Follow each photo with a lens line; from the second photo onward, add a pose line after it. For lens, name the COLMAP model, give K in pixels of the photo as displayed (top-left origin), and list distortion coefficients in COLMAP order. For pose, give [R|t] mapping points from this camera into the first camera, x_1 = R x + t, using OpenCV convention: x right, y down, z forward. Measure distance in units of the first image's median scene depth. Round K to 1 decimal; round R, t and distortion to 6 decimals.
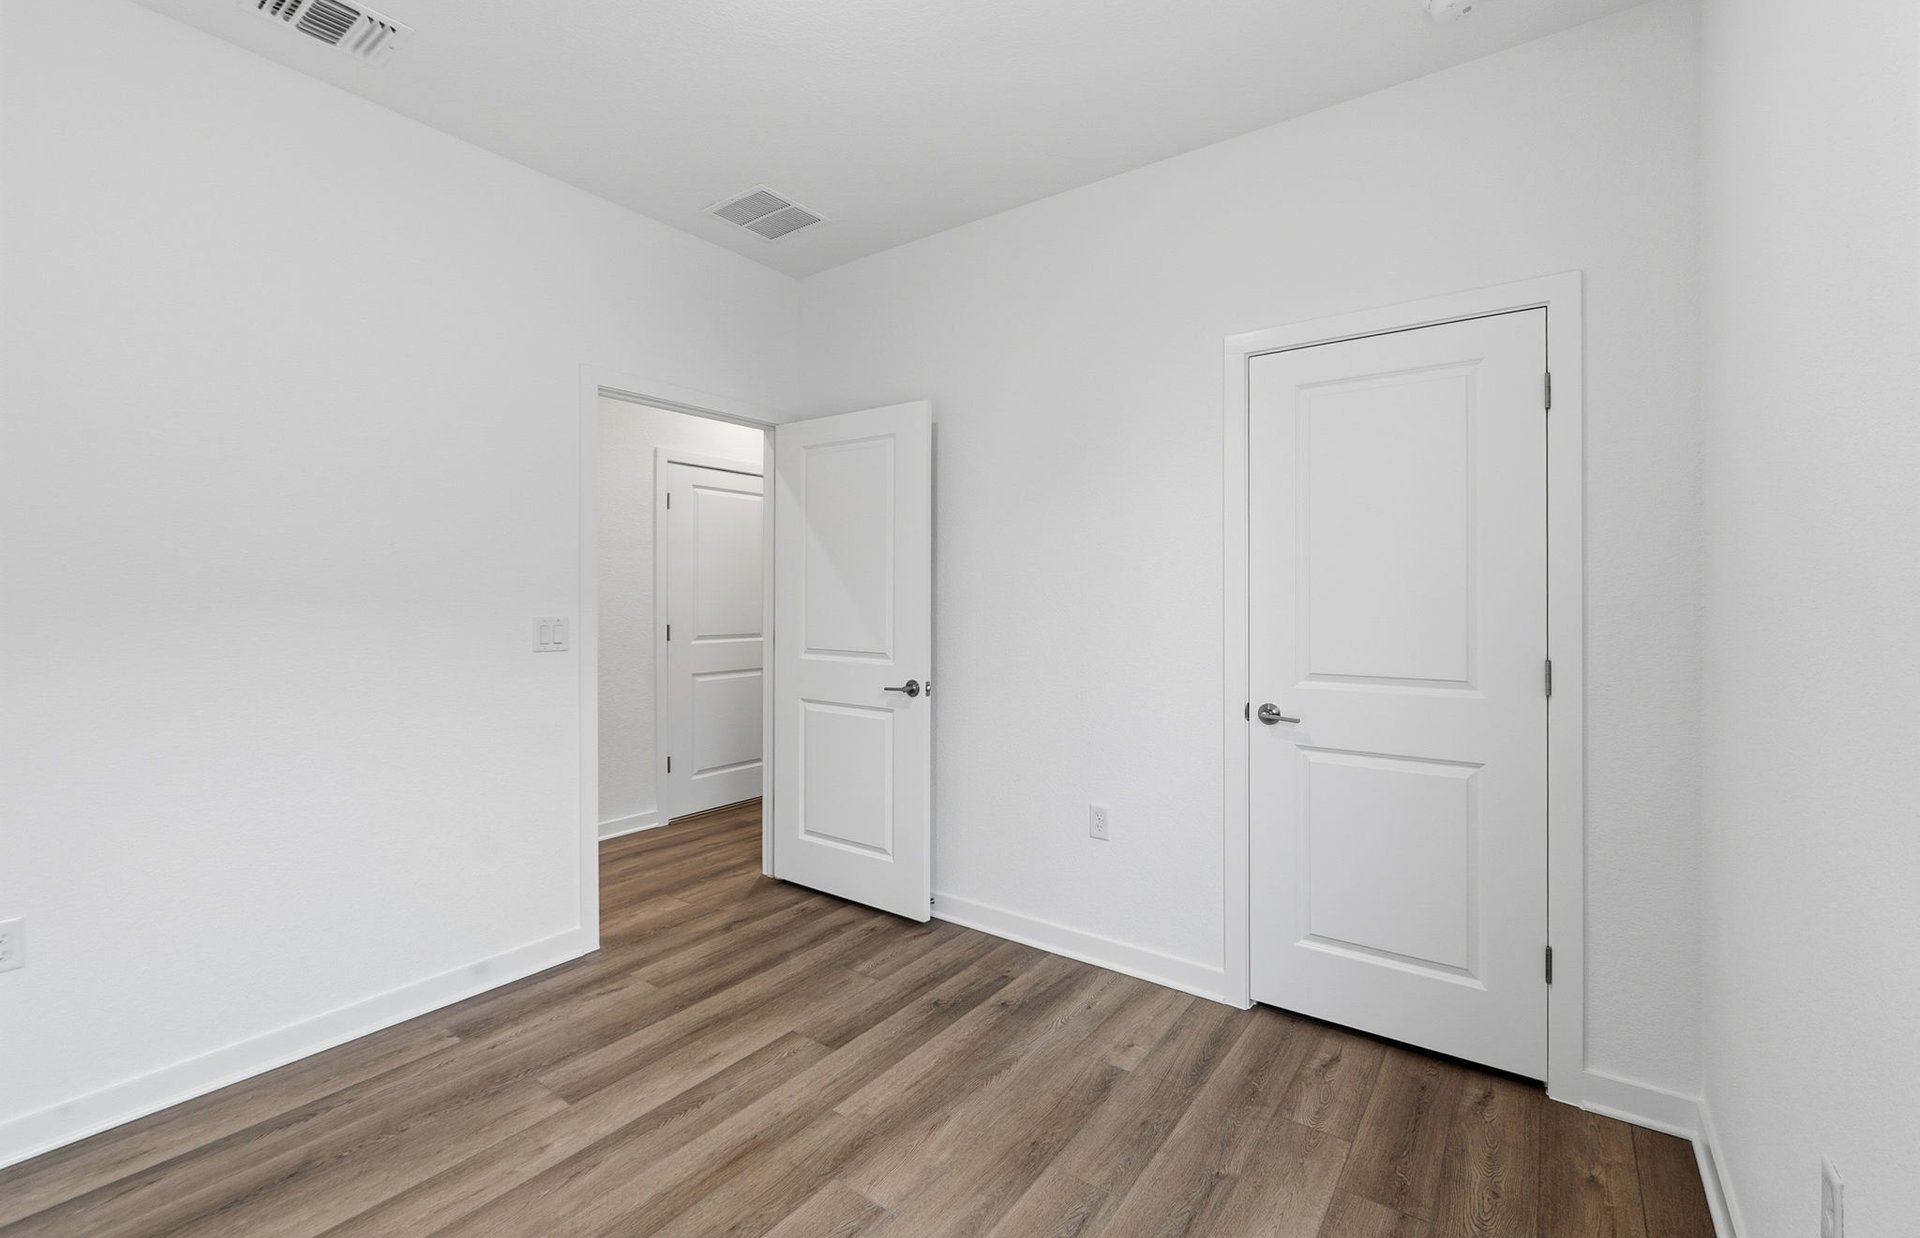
lens RADIAL K [[804.0, 0, 972.6], [0, 804.0, 592.9], [0, 0, 1]] dist [-0.004304, -0.001236]
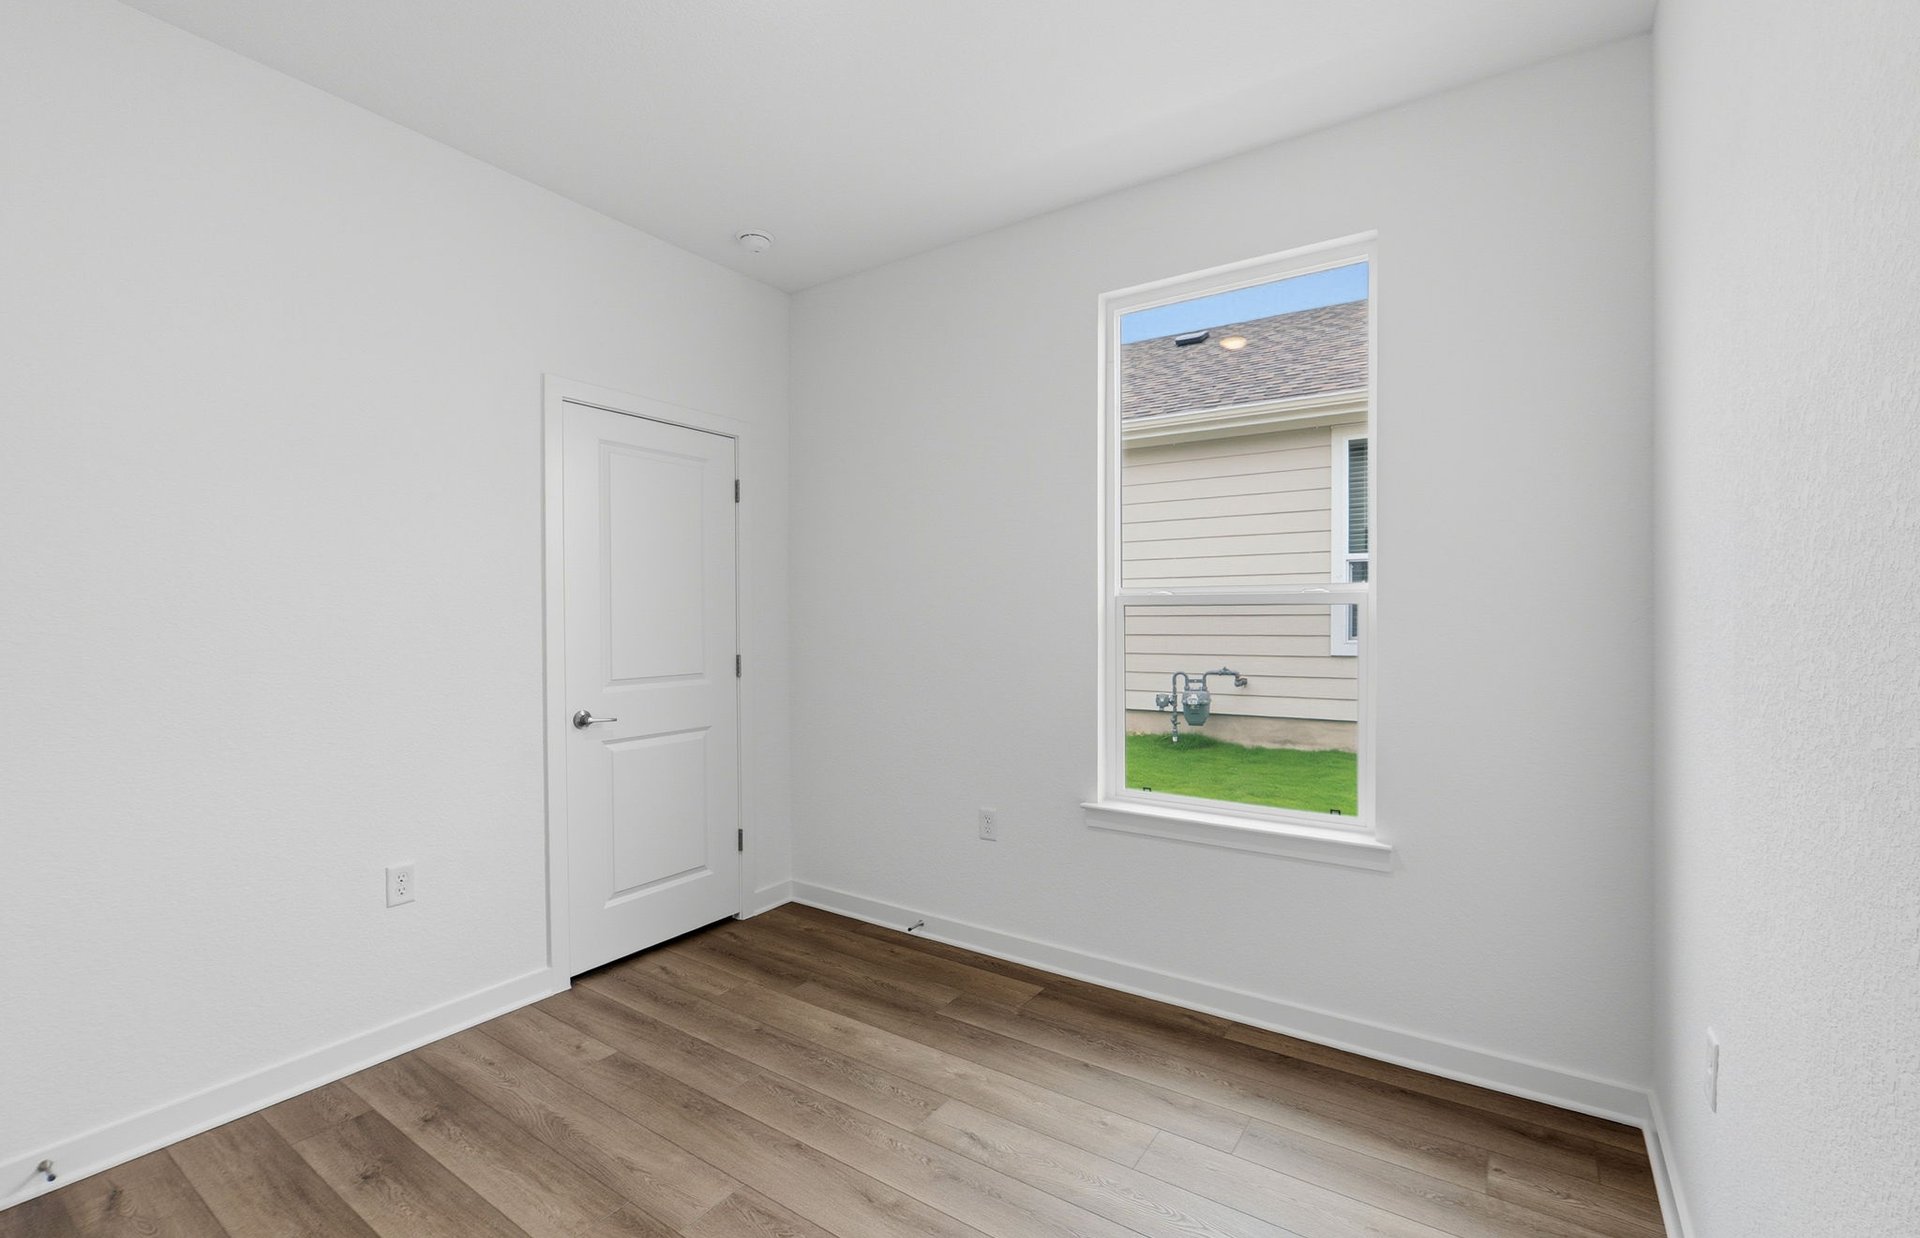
lens RADIAL K [[804.0, 0, 965.3], [0, 804.0, 621.7], [0, 0, 1]] dist [-0.004304, -0.001236]
pose [[-0.021798, -0.006303, 0.999743, -0.884655], [0.001501, 0.999979, 0.006337, 0.006016], [-0.999761, 0.001639, -0.021788, 0.540747]]
